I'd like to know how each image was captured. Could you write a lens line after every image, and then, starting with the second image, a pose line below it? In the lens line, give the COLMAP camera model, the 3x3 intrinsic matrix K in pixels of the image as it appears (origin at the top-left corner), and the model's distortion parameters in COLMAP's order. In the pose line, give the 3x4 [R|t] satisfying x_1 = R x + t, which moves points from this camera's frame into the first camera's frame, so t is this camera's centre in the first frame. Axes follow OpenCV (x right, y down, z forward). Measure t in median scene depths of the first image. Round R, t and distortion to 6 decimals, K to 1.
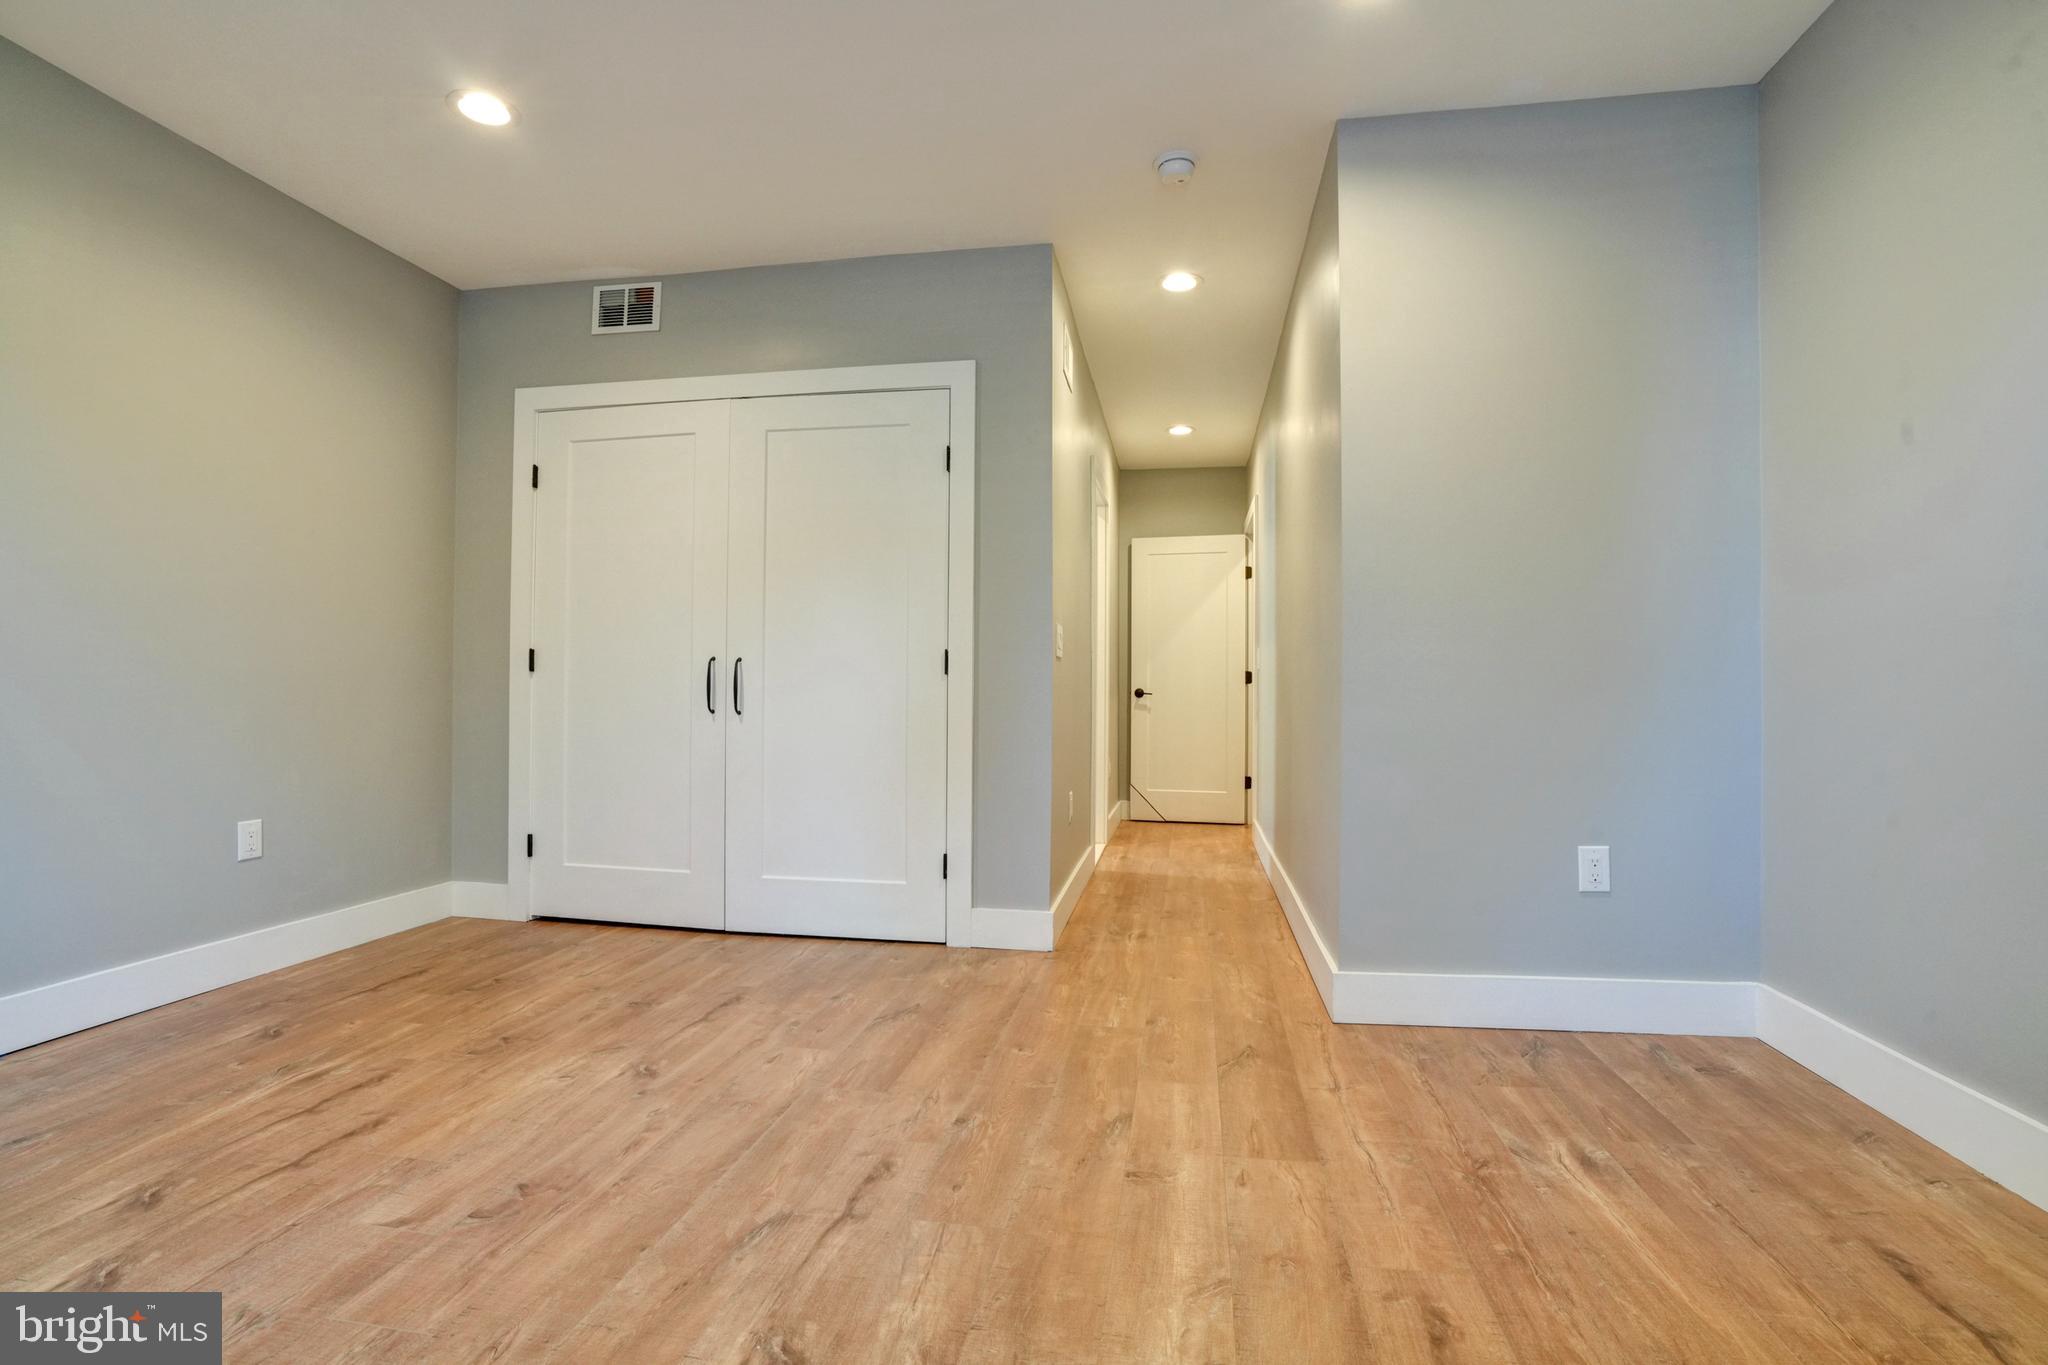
lens RADIAL K [[947.6, 0, 1021.0], [0, 947.6, 679.0], [0, 0, 1]] dist [-0.059934, 0.022697]
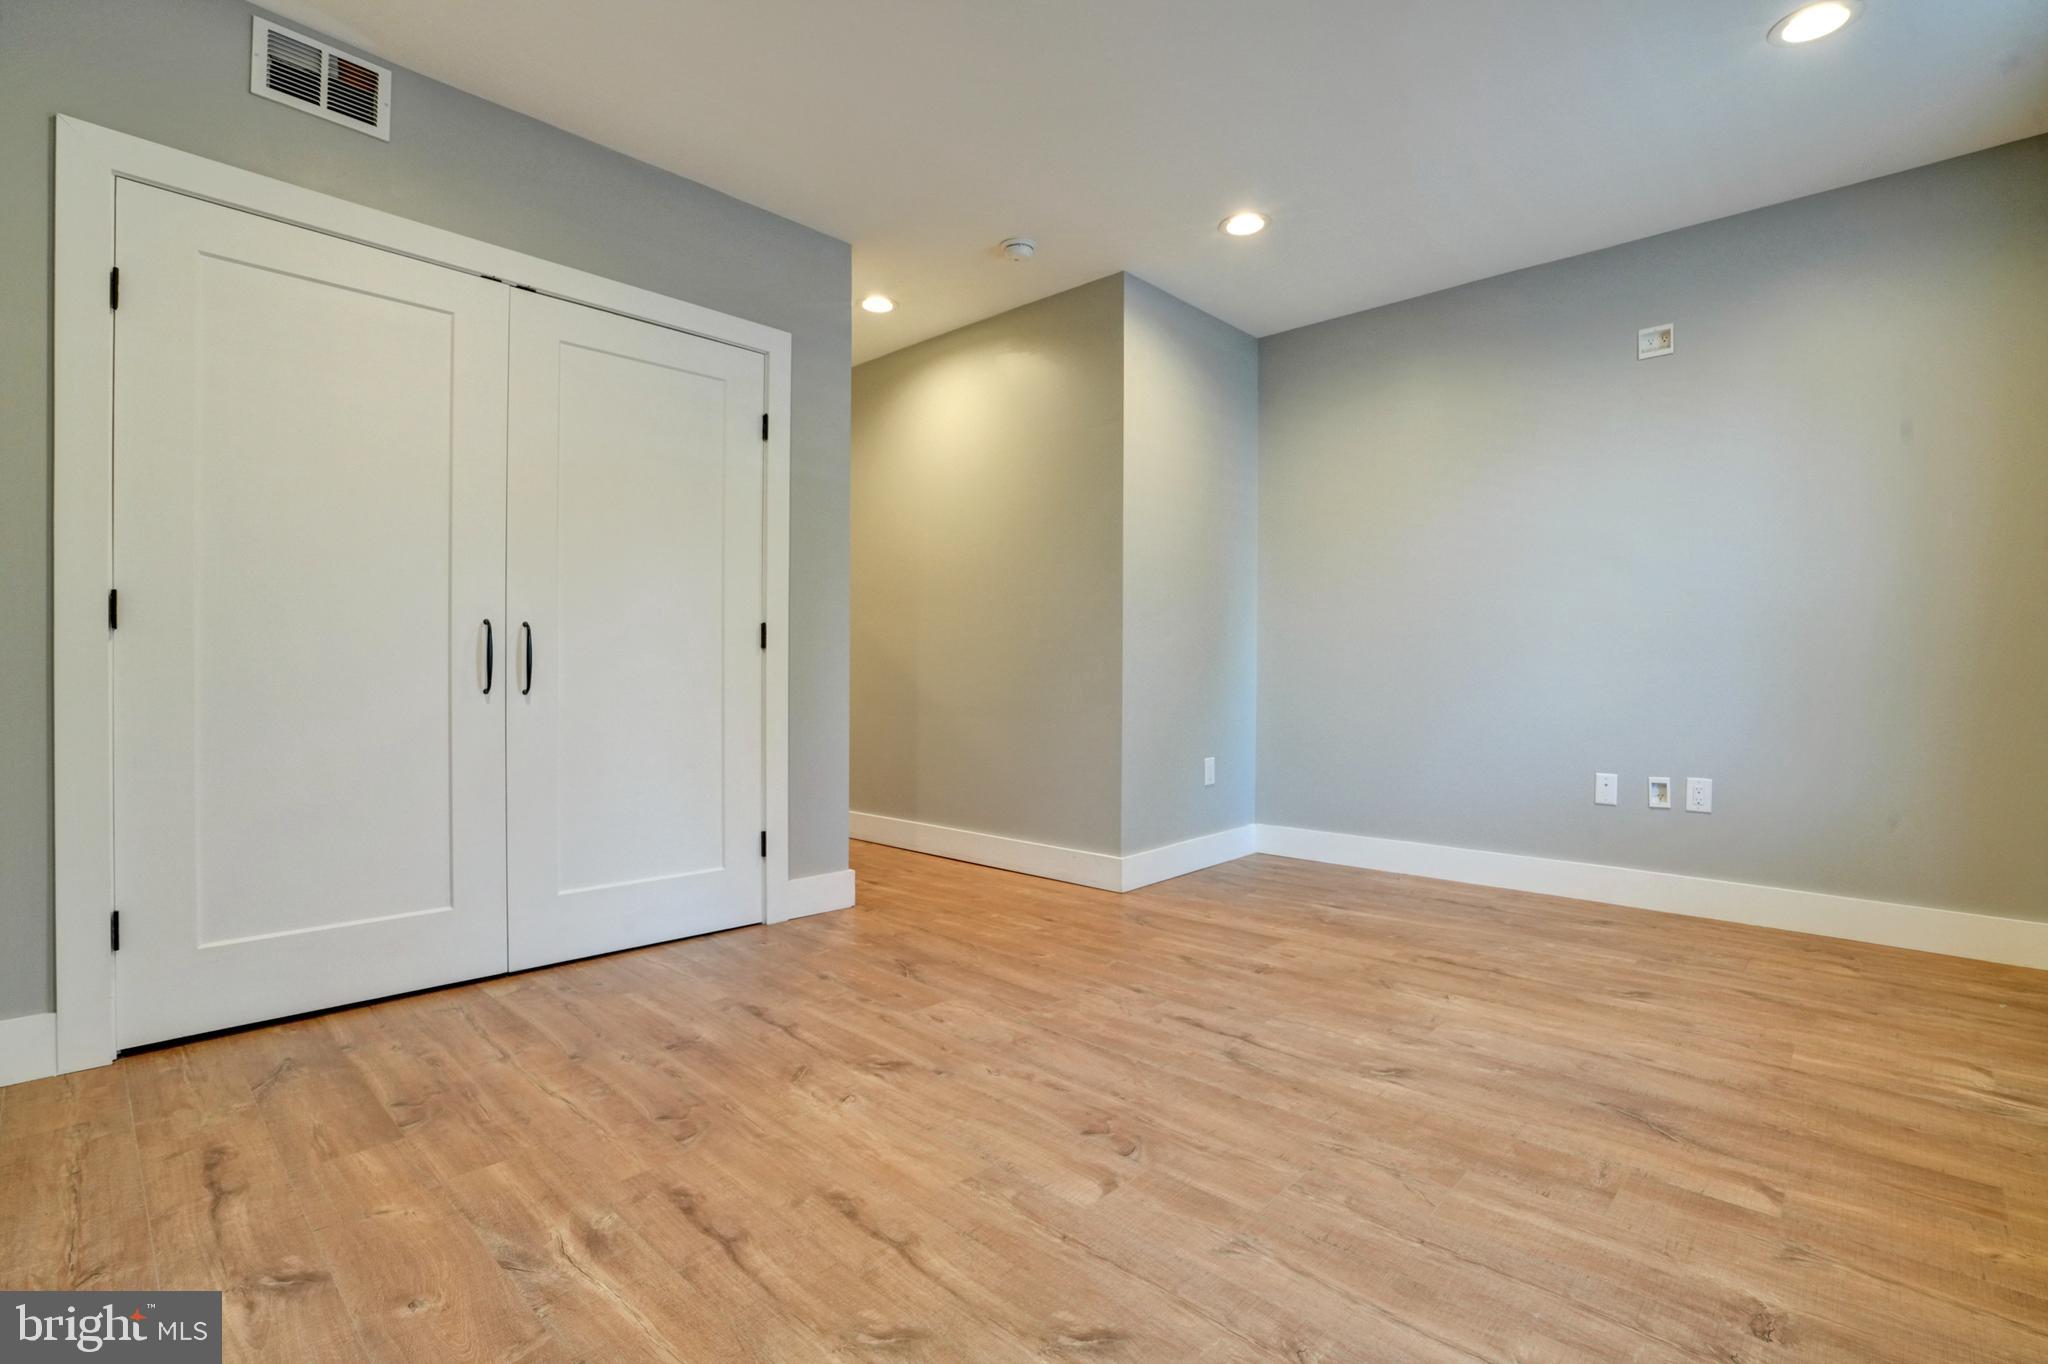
lens RADIAL K [[947.6, 0, 1021.0], [0, 947.6, 678.5], [0, 0, 1]] dist [-0.059934, 0.022697]
pose [[0.551192, -0.007960, 0.834341, -1.201522], [-0.014669, 0.999707, 0.019228, 0.006033], [-0.834250, -0.022838, 0.550914, 0.391521]]
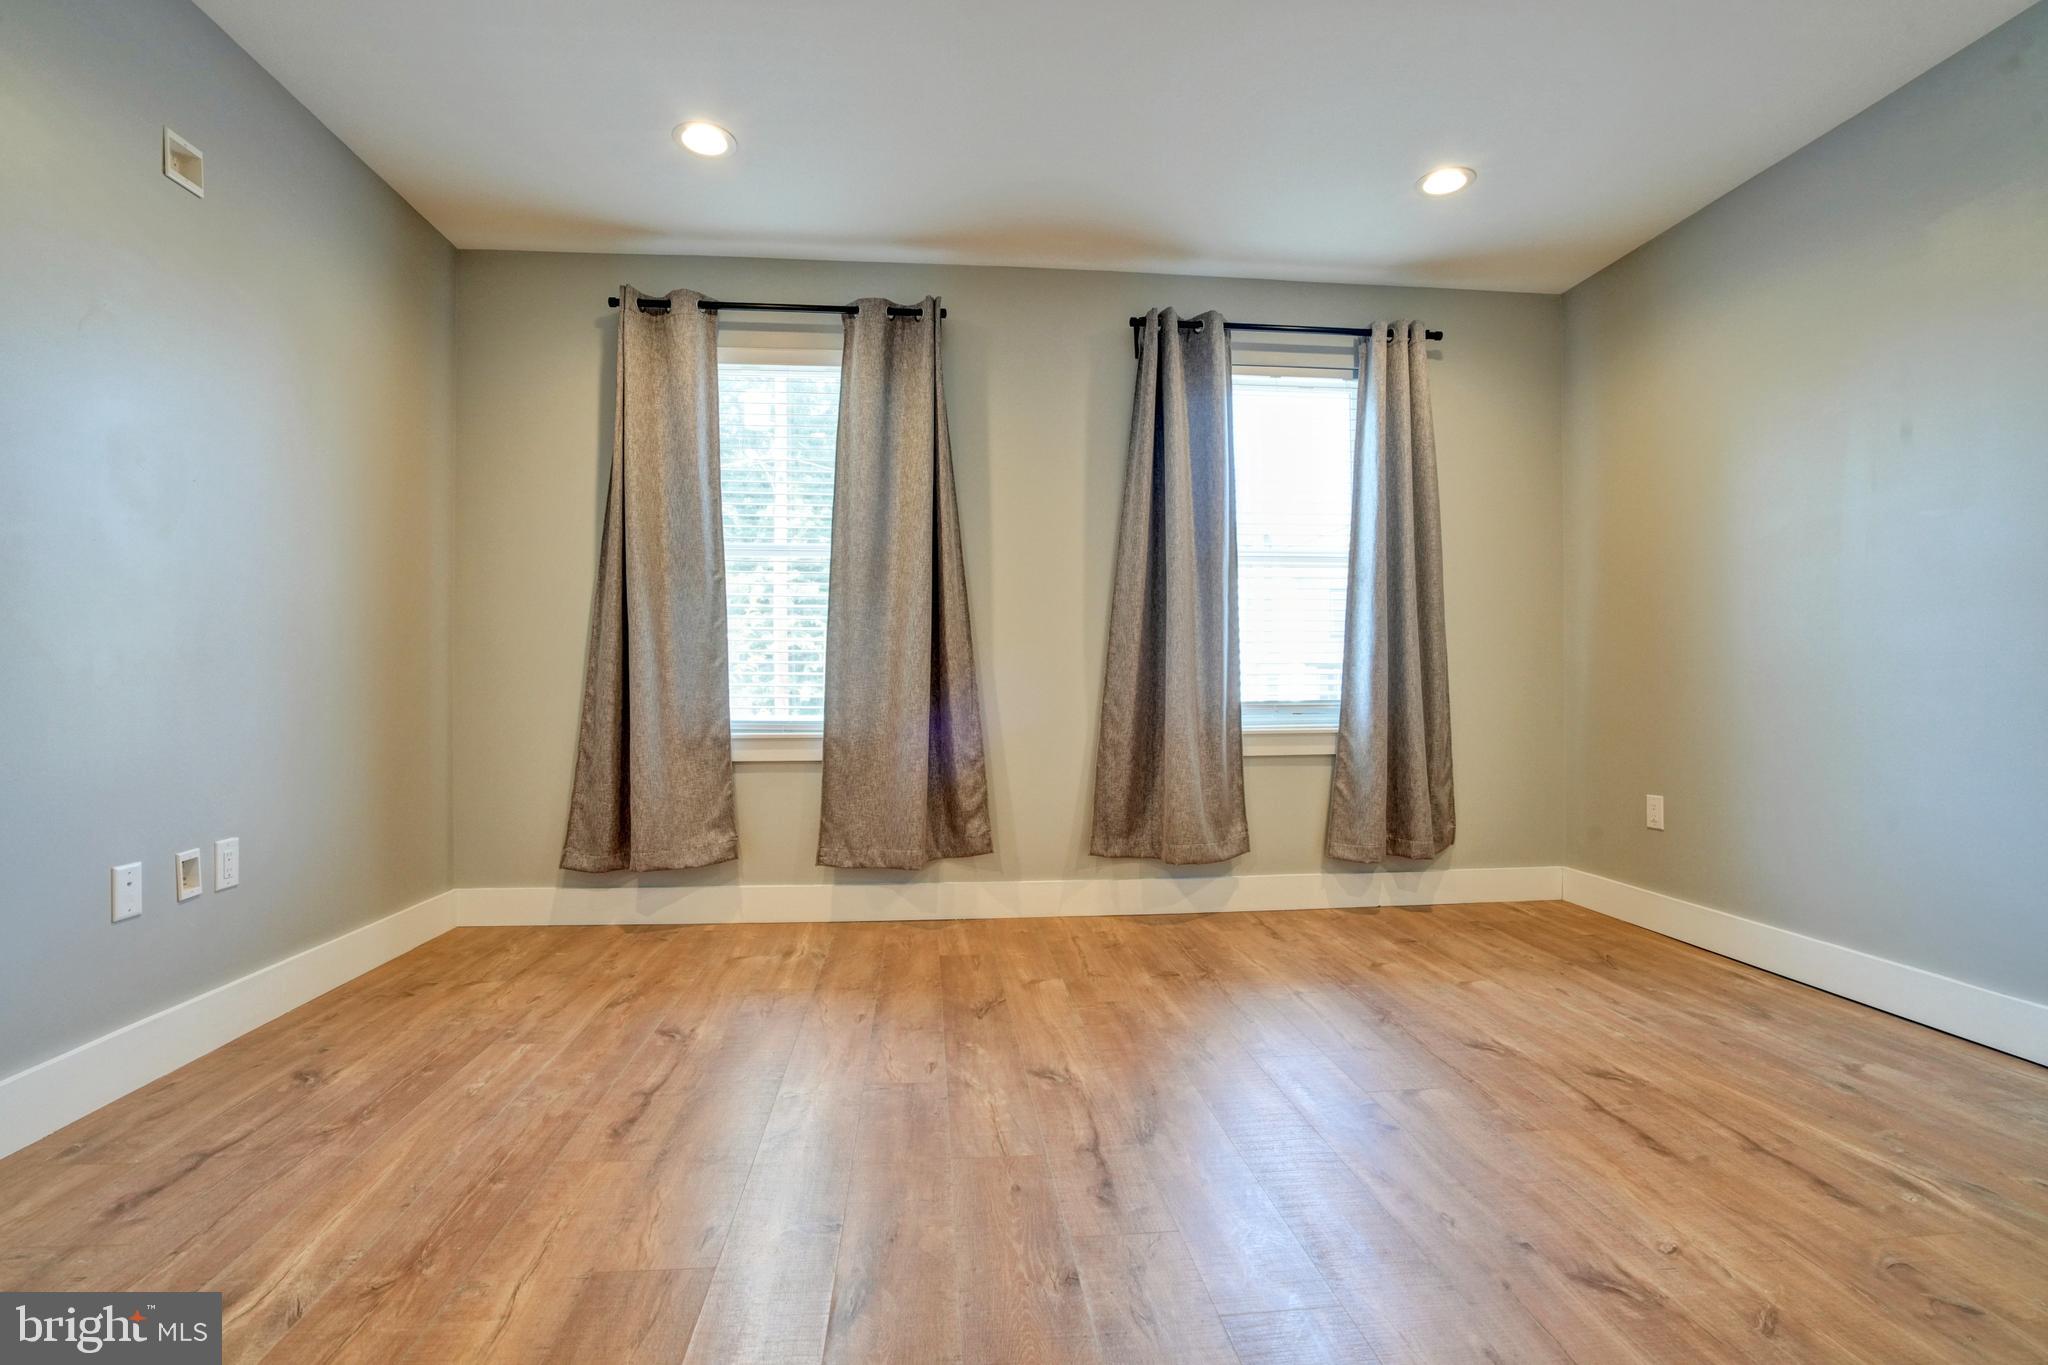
lens RADIAL K [[947.6, 0, 1021.0], [0, 947.6, 679.0], [0, 0, 1]] dist [-0.059934, 0.022697]
pose [[-0.961527, -0.003814, -0.274685, 0.161201], [0.001636, 0.999806, -0.019609, 0.024363], [0.274707, -0.019304, -0.961334, 1.595852]]
